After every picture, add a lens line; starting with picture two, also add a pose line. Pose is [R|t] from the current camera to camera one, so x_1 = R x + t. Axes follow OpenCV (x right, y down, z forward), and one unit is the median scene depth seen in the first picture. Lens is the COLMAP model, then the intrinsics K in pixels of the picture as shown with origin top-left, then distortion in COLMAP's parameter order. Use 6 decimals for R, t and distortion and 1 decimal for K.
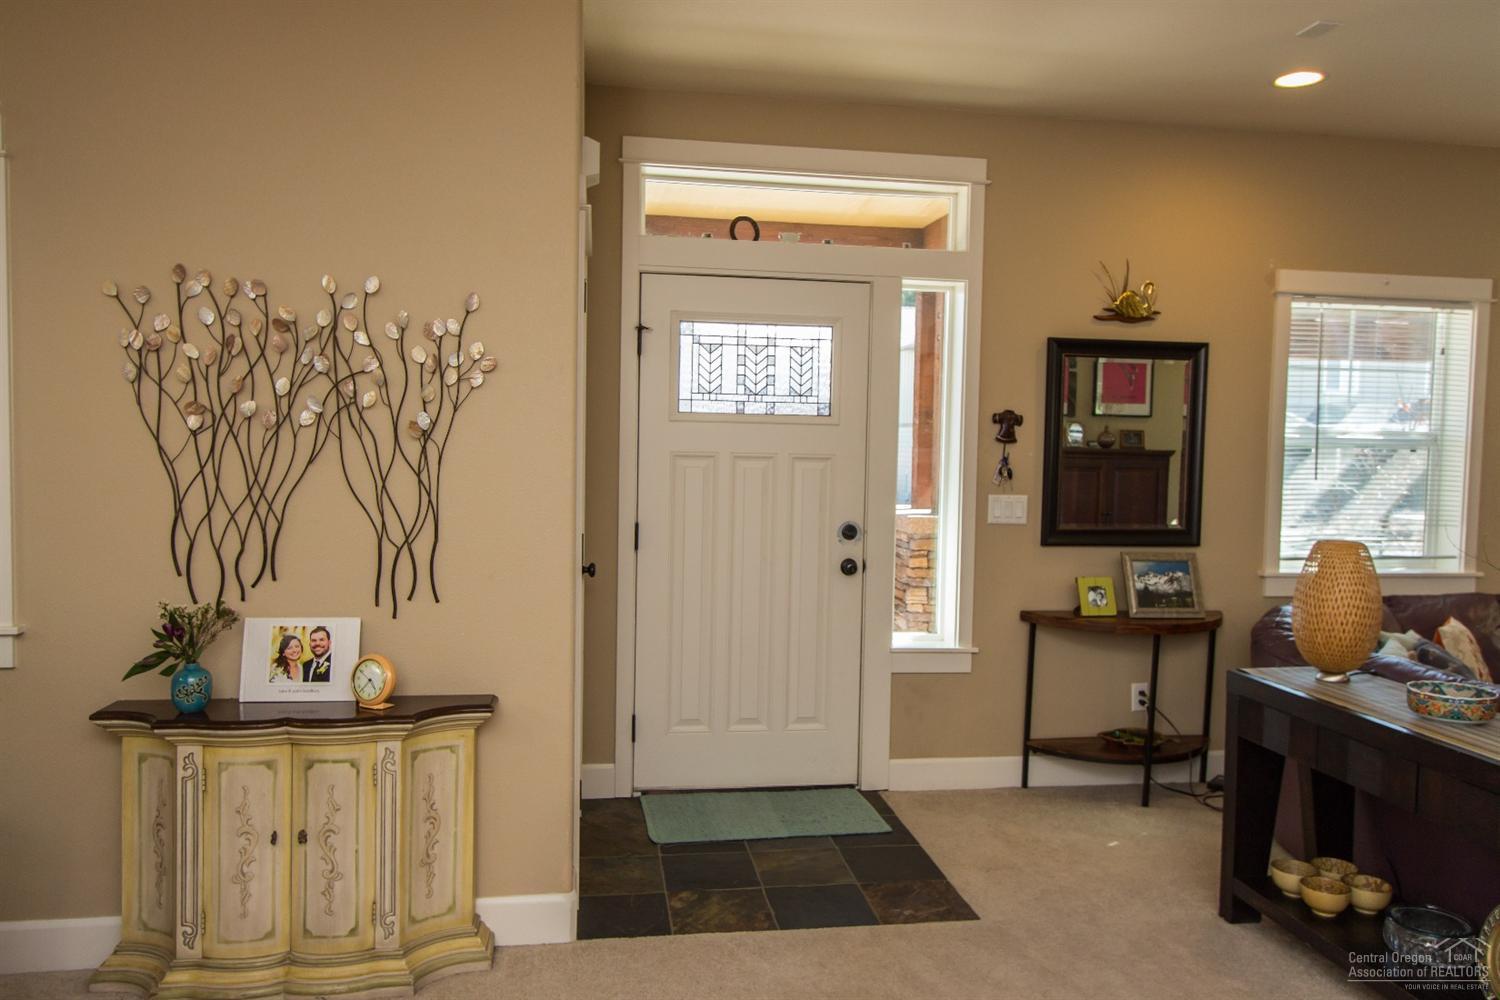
lens RADIAL K [[1102.6, 0, 765.6], [0, 1102.6, 493.5], [0, 0, 1]] dist [0.012429, -0.002598]
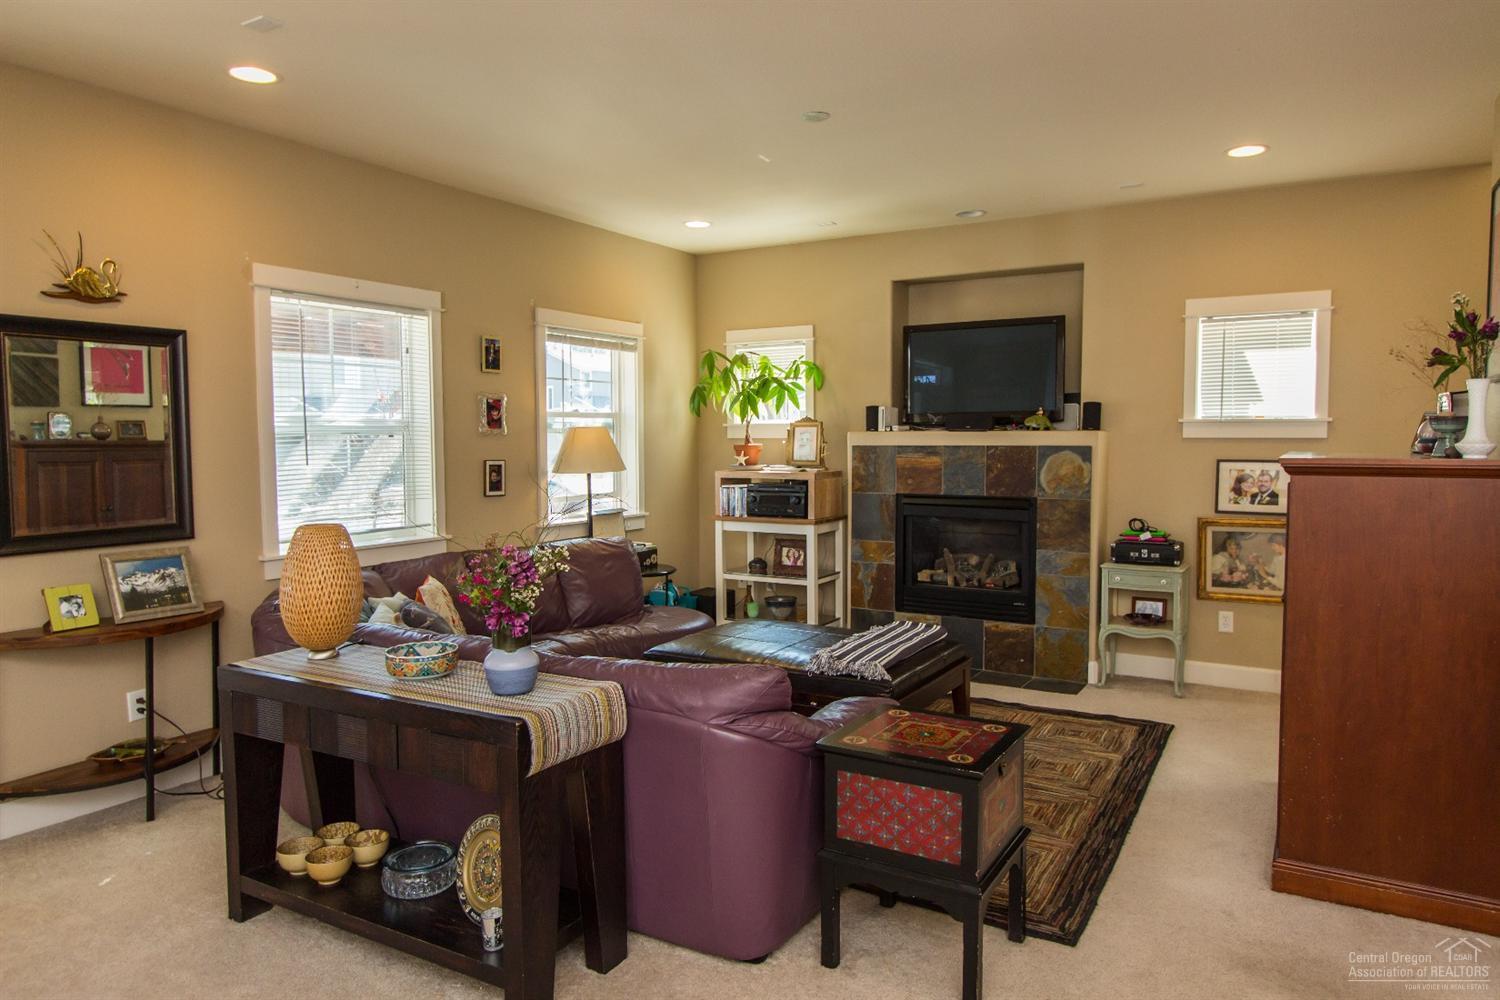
lens RADIAL K [[967.7, 0, 755.8], [0, 967.7, 494.5], [0, 0, 1]] dist [0.013708, -0.005877]
pose [[0.641418, -0.070760, 0.763922, 0.061160], [0.057070, 0.997379, 0.044466, -0.001178], [-0.765066, 0.015075, 0.643775, 0.068704]]
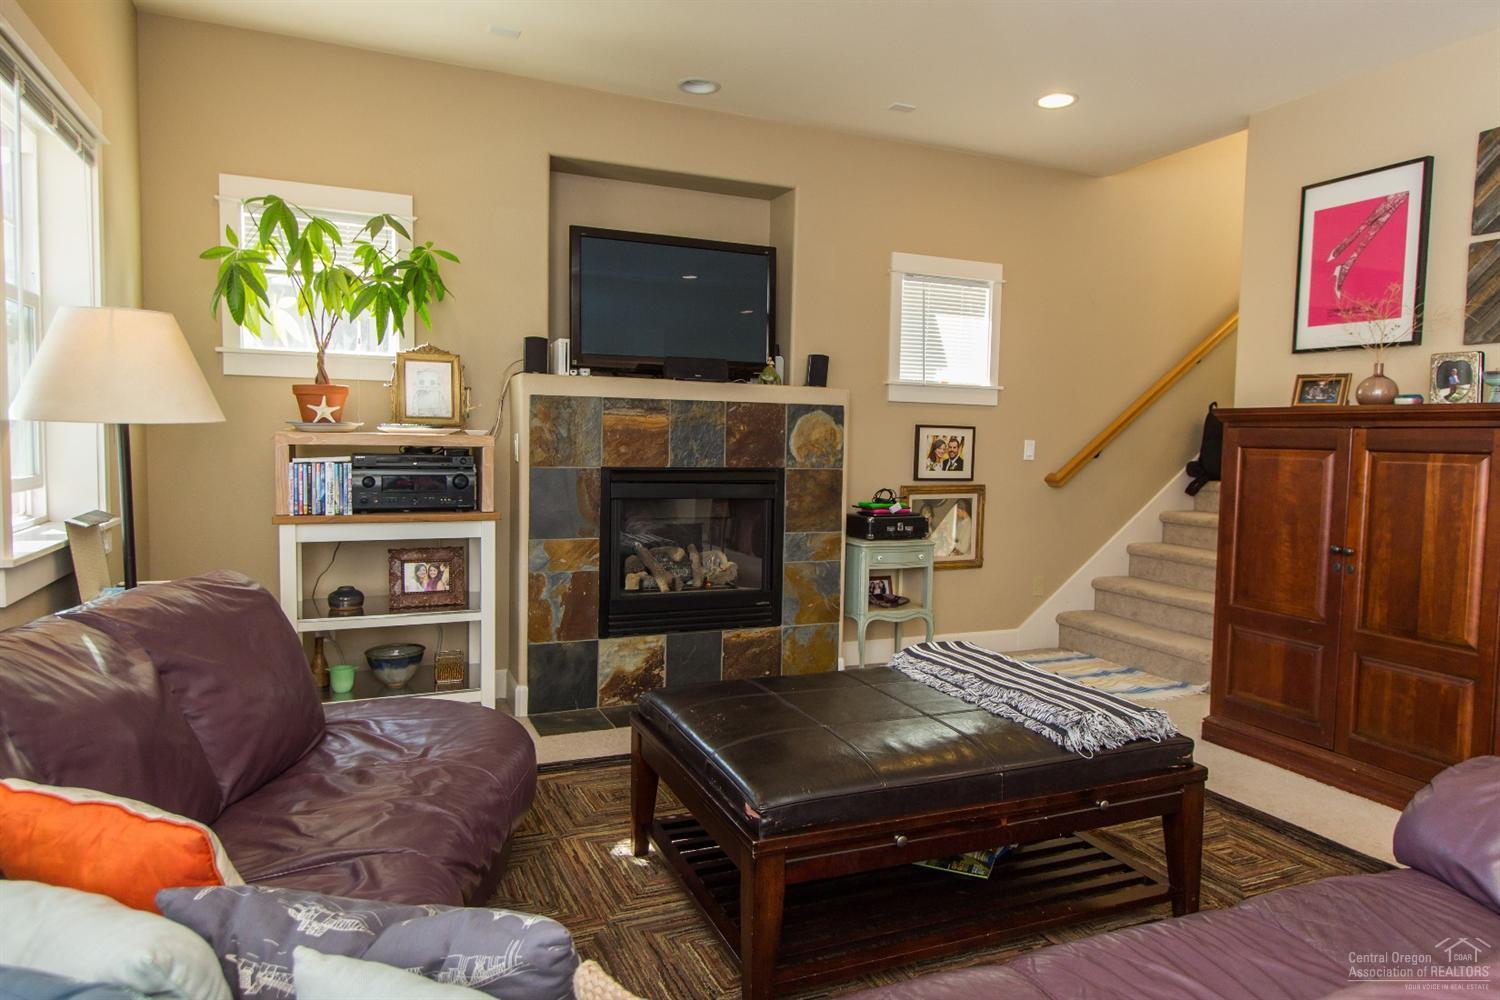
lens RADIAL K [[931.3, 0, 755.3], [0, 931.3, 500.5], [0, 0, 1]] dist [0.009118, 0.000637]
pose [[-0.250746, -0.095519, 0.963329, 0.342546], [0.023540, 0.994224, 0.104709, 0.011520], [-0.967767, 0.048932, -0.247049, 0.932355]]
